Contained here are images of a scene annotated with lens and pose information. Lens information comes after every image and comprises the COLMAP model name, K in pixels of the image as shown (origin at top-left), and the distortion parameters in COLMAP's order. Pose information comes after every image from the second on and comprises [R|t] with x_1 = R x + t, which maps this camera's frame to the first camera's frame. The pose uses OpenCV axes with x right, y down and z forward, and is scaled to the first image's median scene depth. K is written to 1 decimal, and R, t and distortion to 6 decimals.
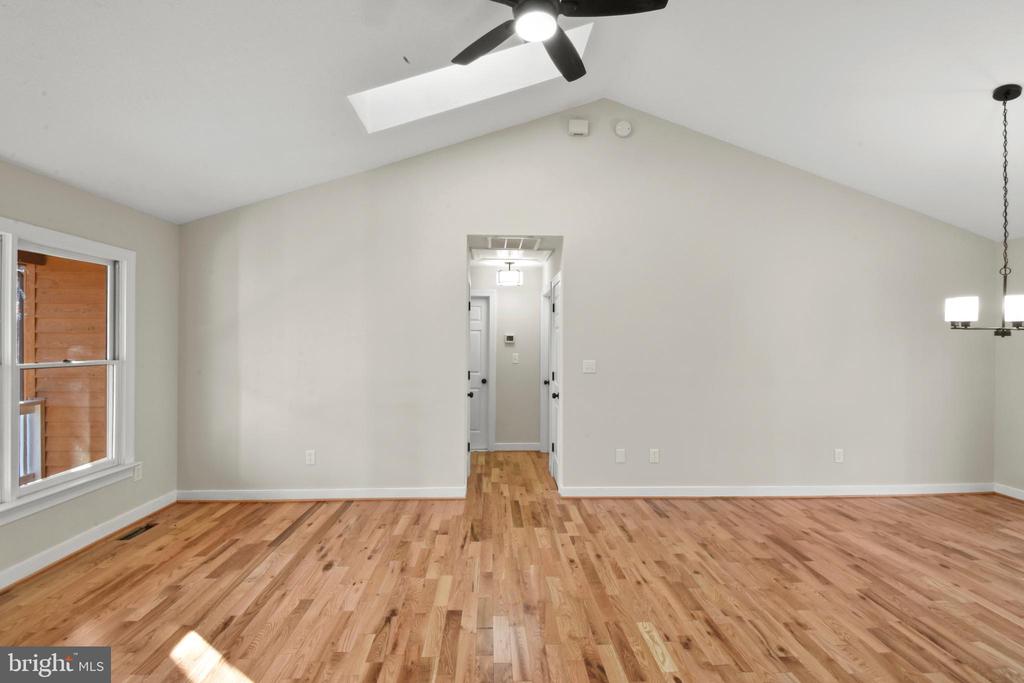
lens RADIAL K [[456.4, 0, 512.0], [0, 456.4, 341.5], [0, 0, 1]] dist [0.015006, -0.014677]
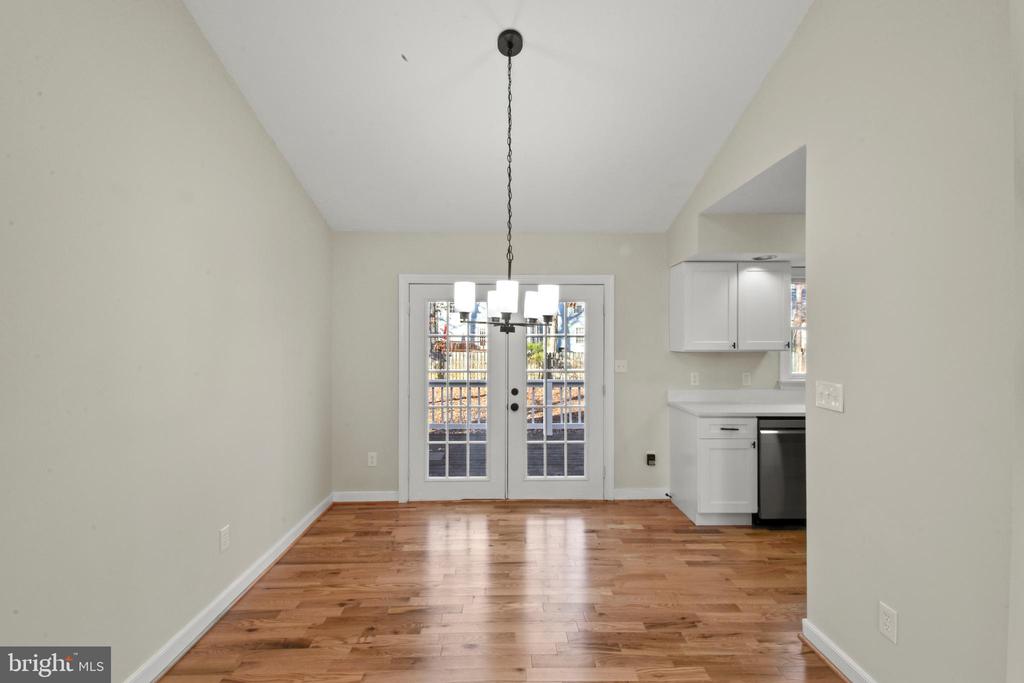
lens RADIAL K [[456.4, 0, 512.0], [0, 456.4, 341.5], [0, 0, 1]] dist [0.015006, -0.014677]
pose [[0.018251, -0.007707, 0.999804, 0.233066], [-0.000076, 0.999970, 0.007709, -0.001571], [-0.999833, -0.000217, 0.018250, 0.980547]]
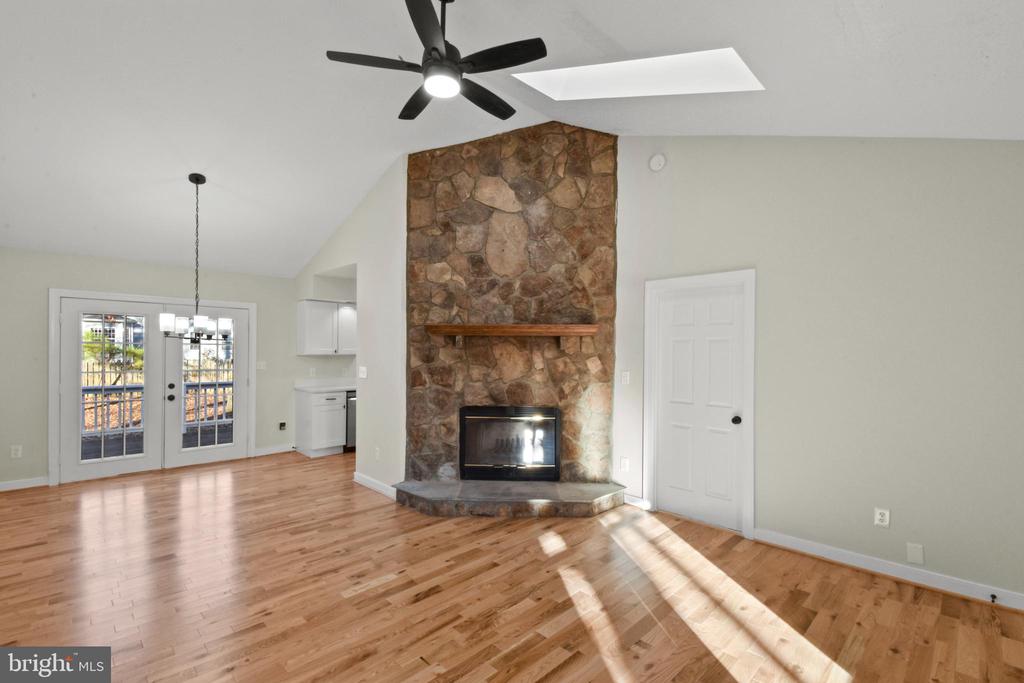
lens RADIAL K [[452.0, 0, 509.7], [0, 452.0, 352.3], [0, 0, 1]] dist [0.035131, -0.025383]
pose [[-0.671870, -0.018540, 0.740437, -0.708122], [-0.015144, 0.999822, 0.011293, -0.014627], [-0.740514, -0.003625, -0.672031, 1.244119]]
